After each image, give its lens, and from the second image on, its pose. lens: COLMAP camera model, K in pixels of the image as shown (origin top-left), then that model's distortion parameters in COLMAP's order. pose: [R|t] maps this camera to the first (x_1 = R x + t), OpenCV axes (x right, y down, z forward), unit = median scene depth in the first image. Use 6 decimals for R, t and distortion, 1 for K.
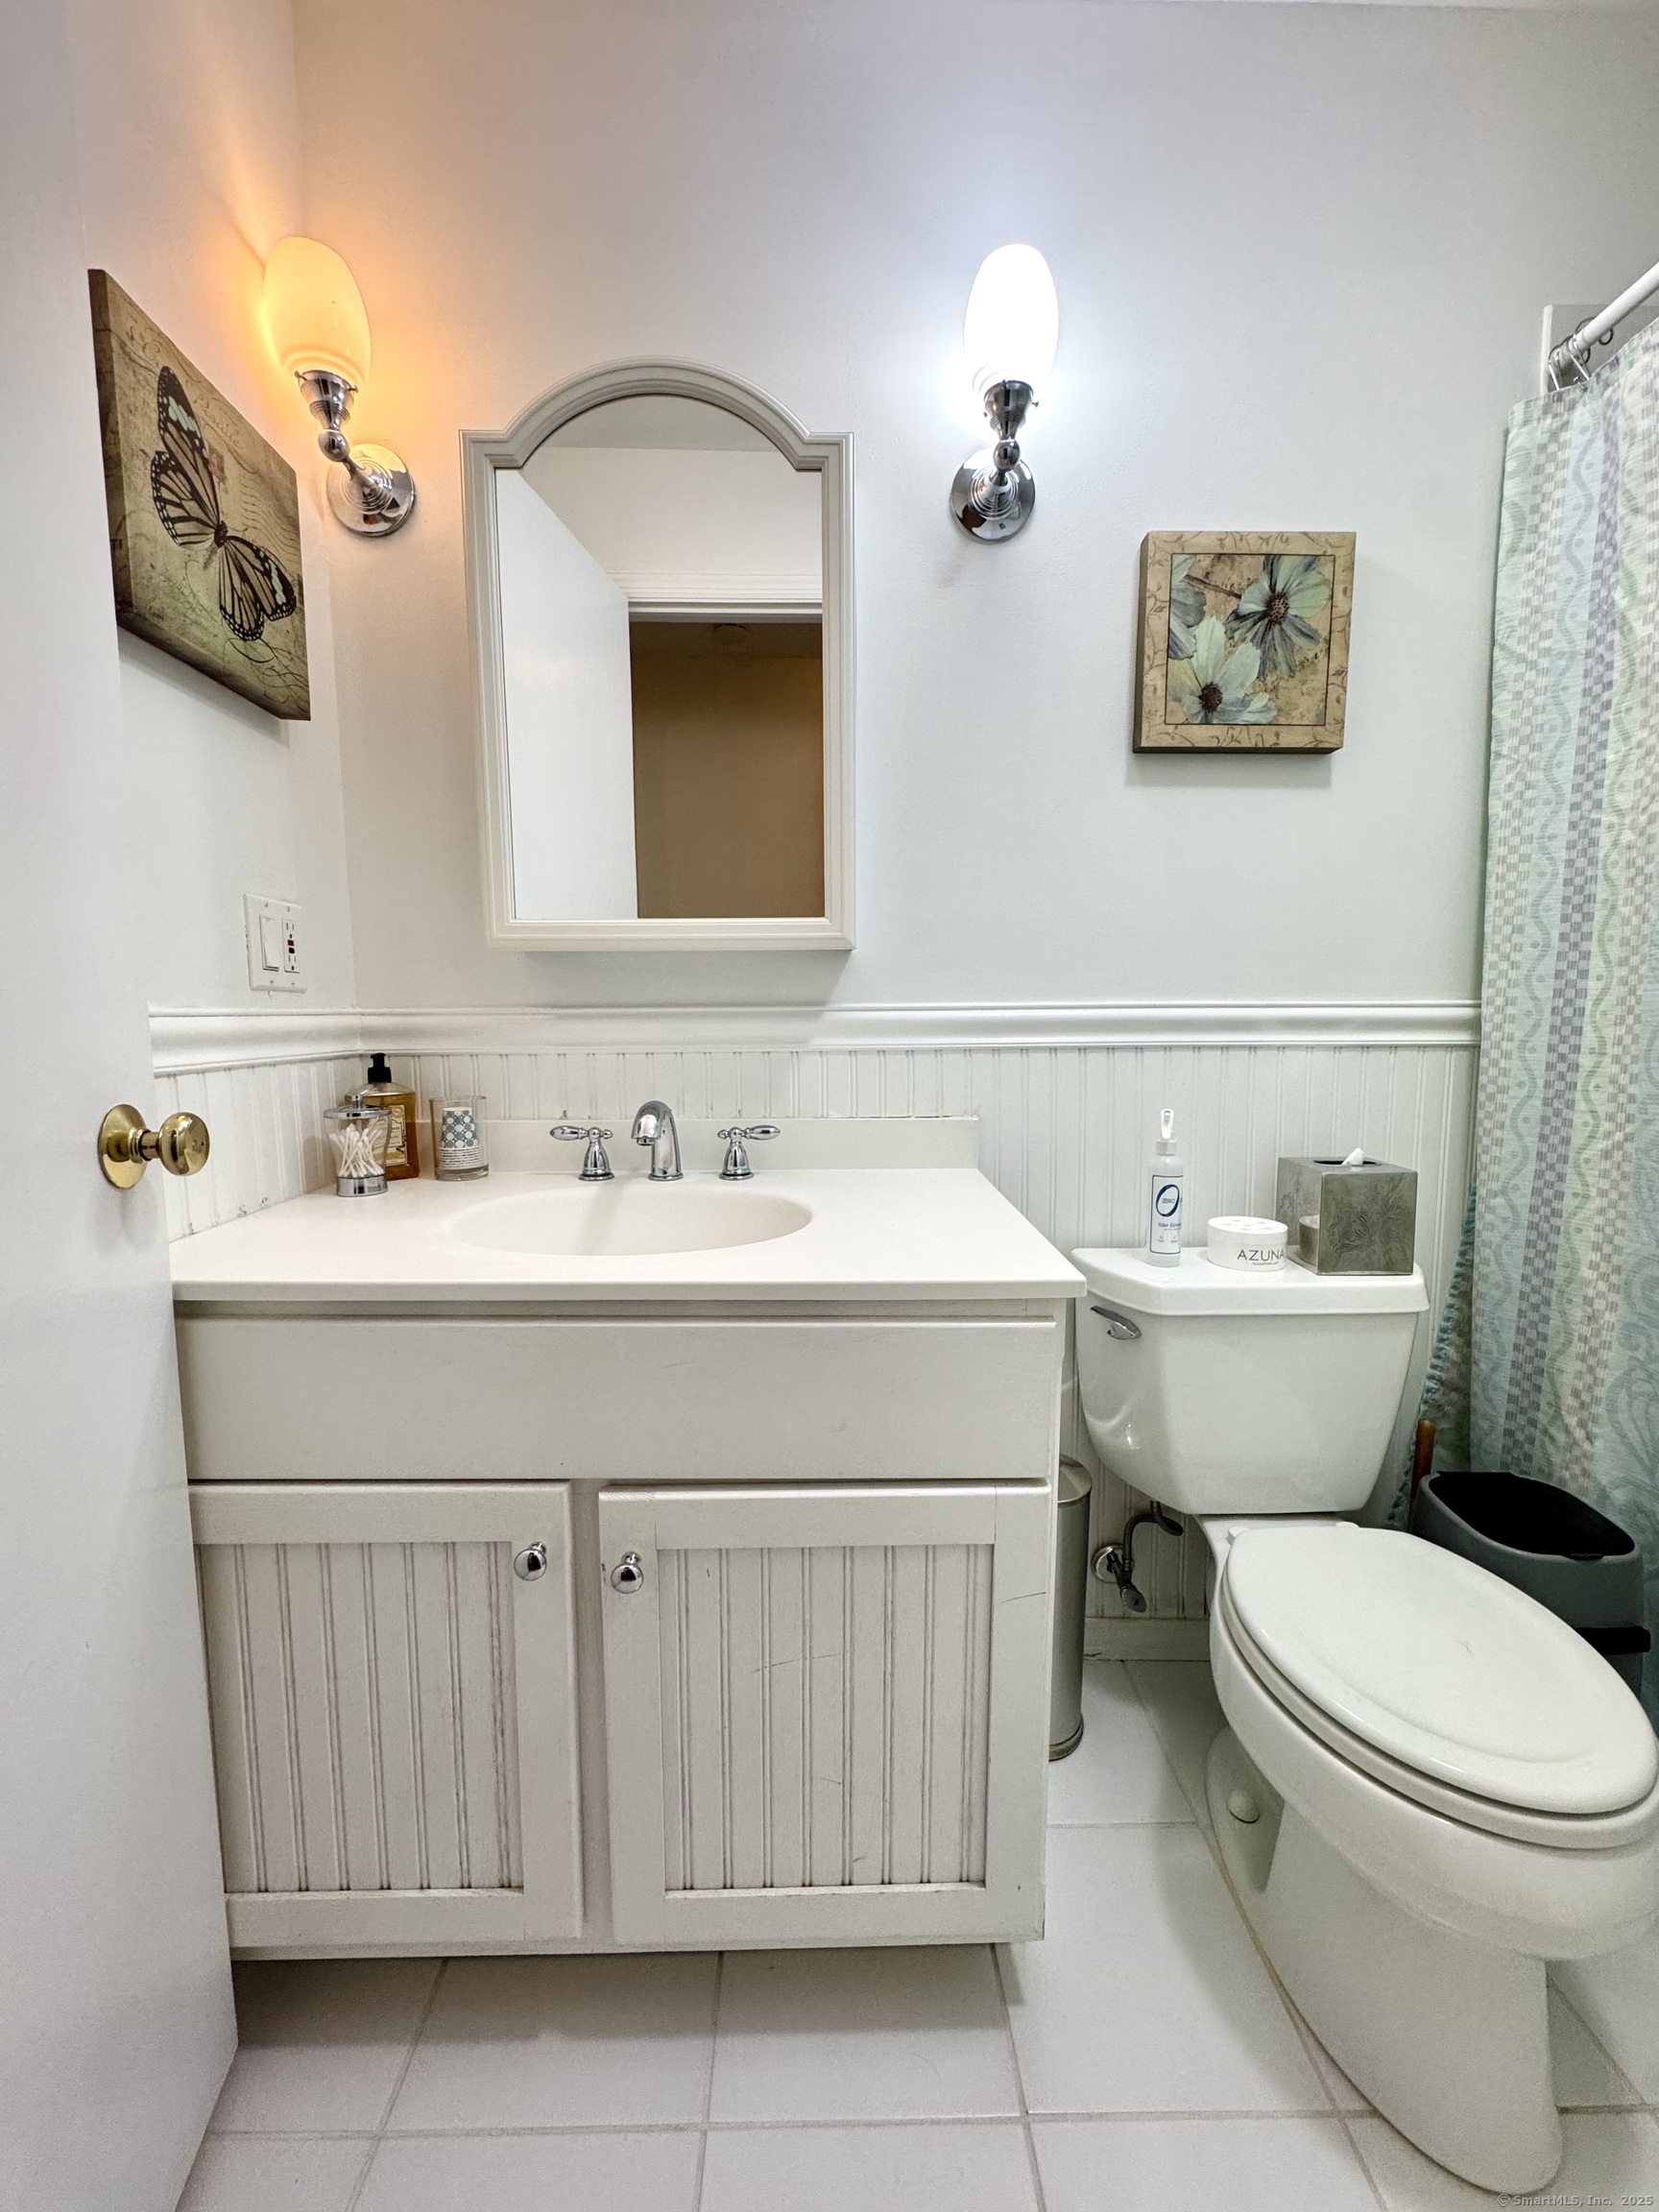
lens RADIAL K [[885.2, 0, 830.1], [0, 885.2, 1105.5], [0, 0, 1]] dist [-0.001742, 0.000151]
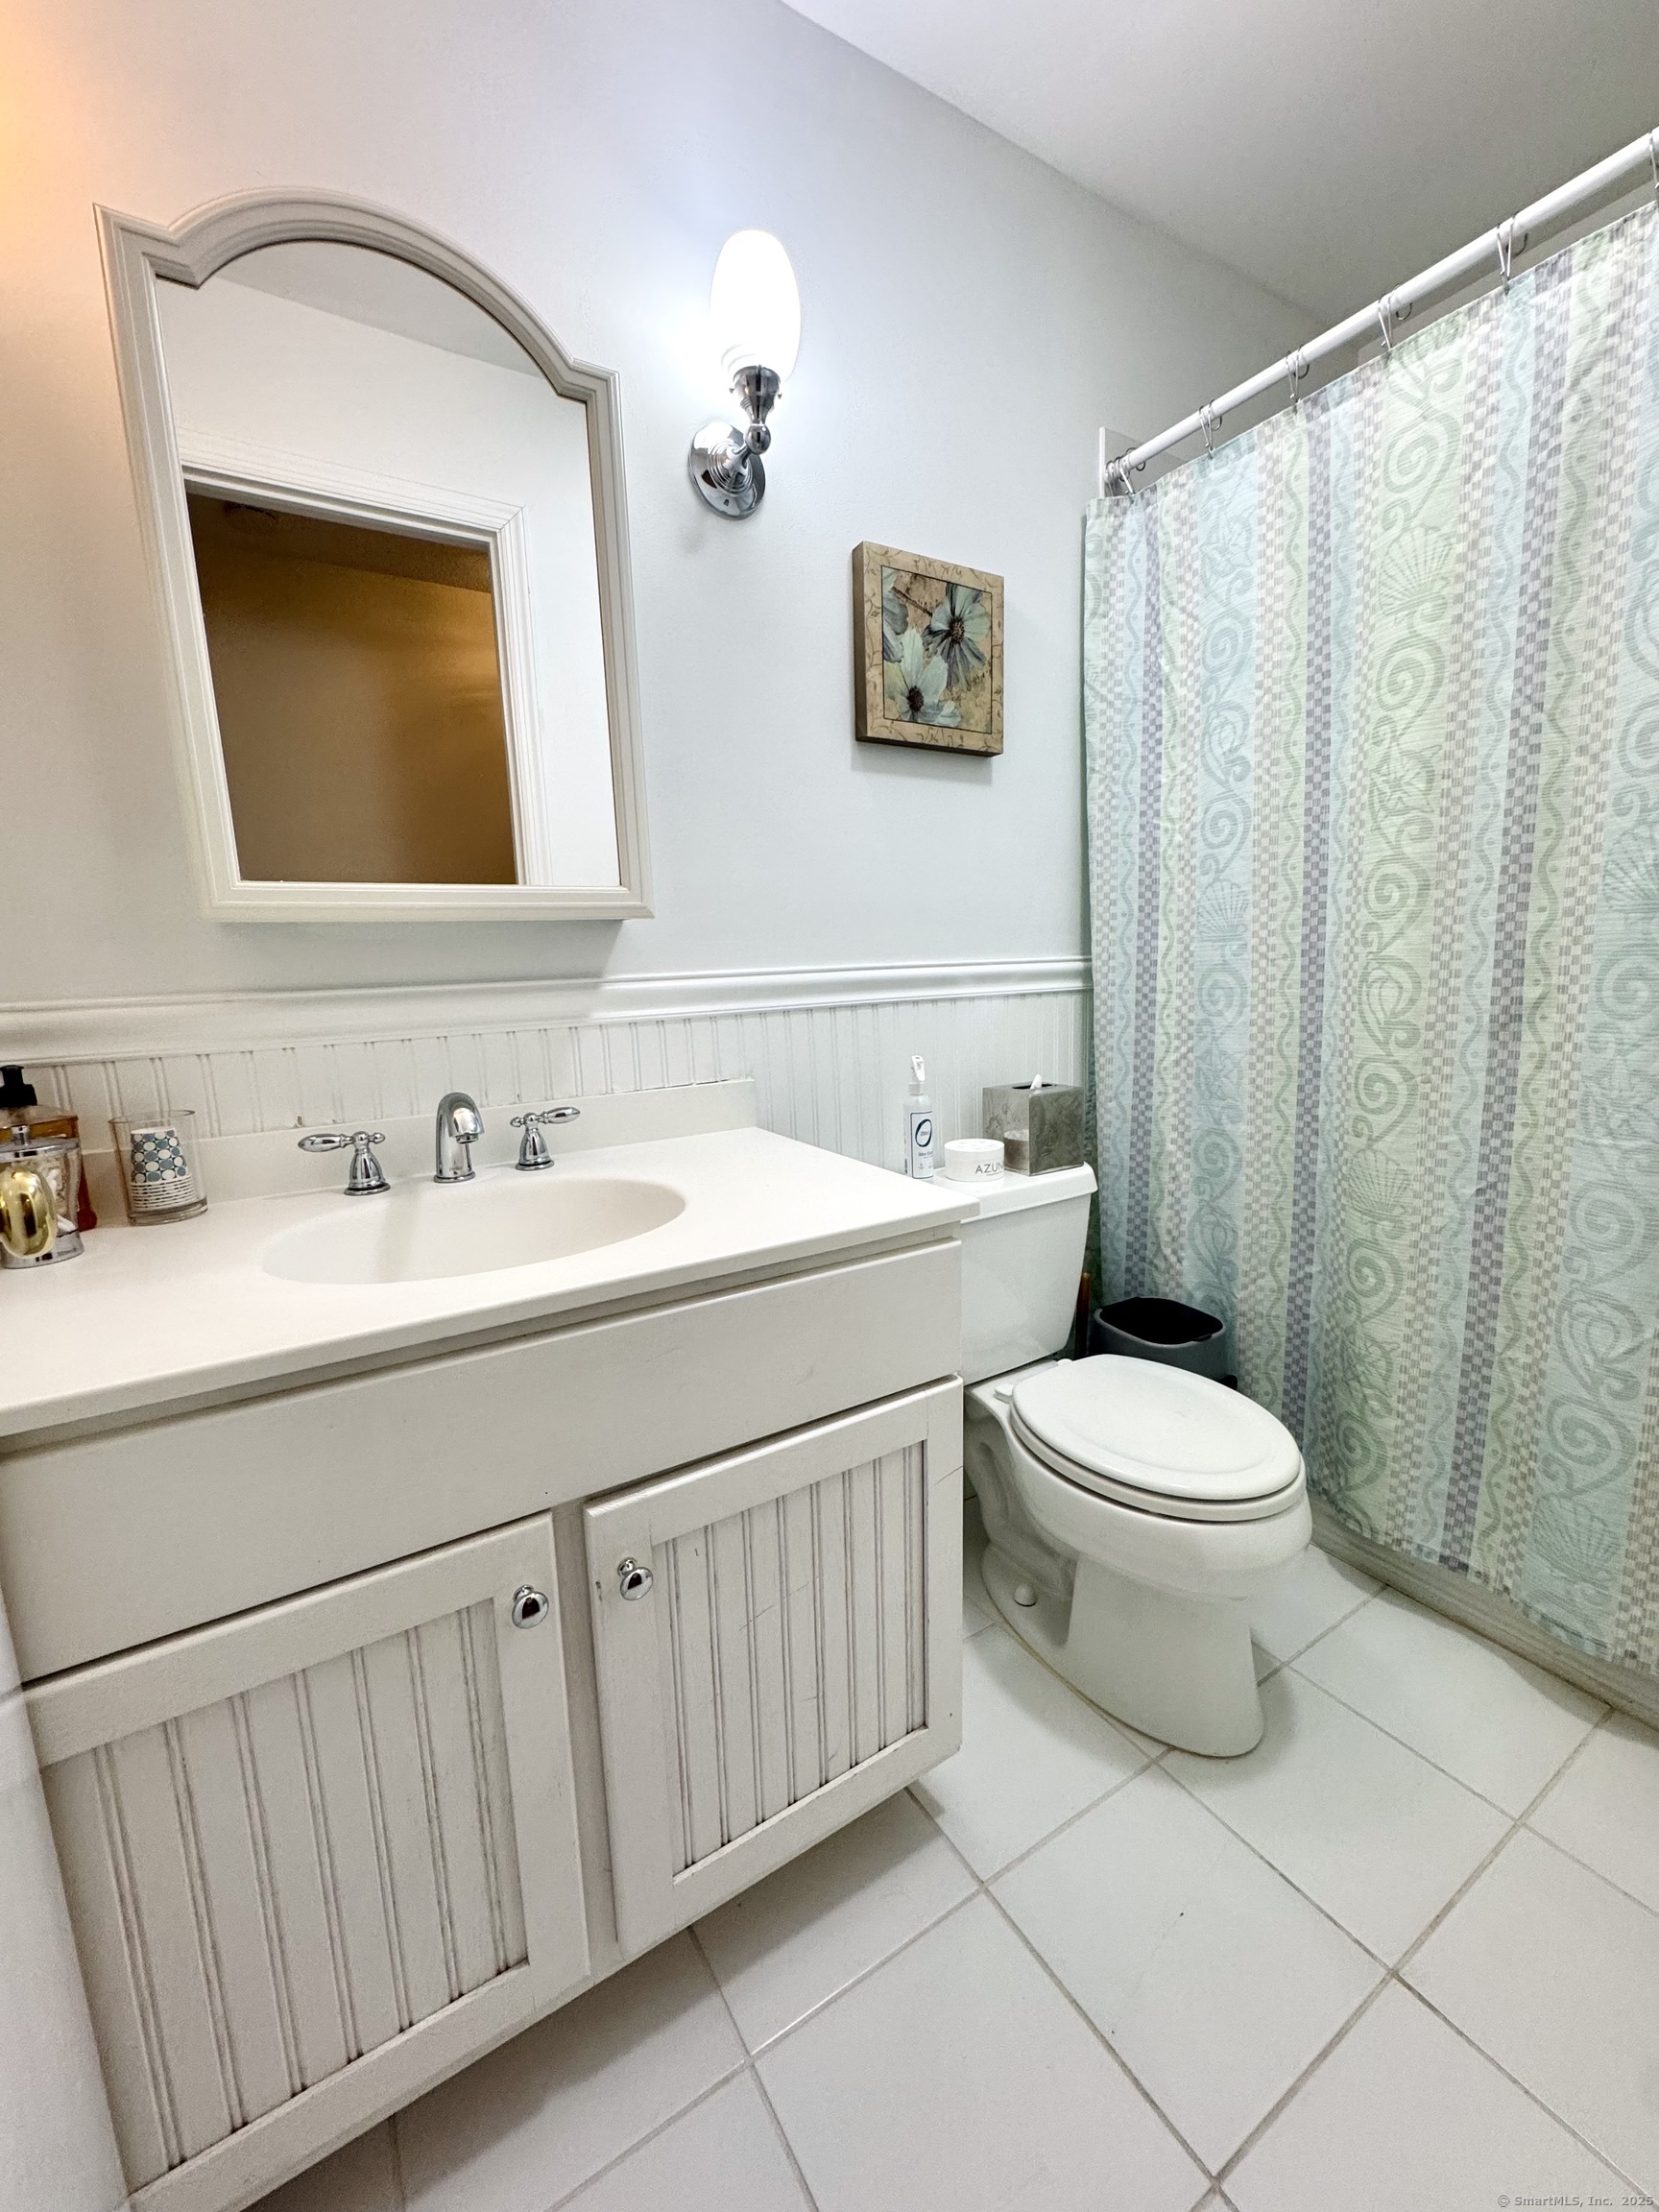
lens RADIAL K [[885.2, 0, 830.2], [0, 885.2, 1105.7], [0, 0, 1]] dist [-0.001742, 0.000151]
pose [[0.858194, -0.108016, 0.501832, -0.314571], [0.085054, 0.994019, 0.068503, -0.020572], [-0.506230, -0.016106, 0.862248, 0.047543]]
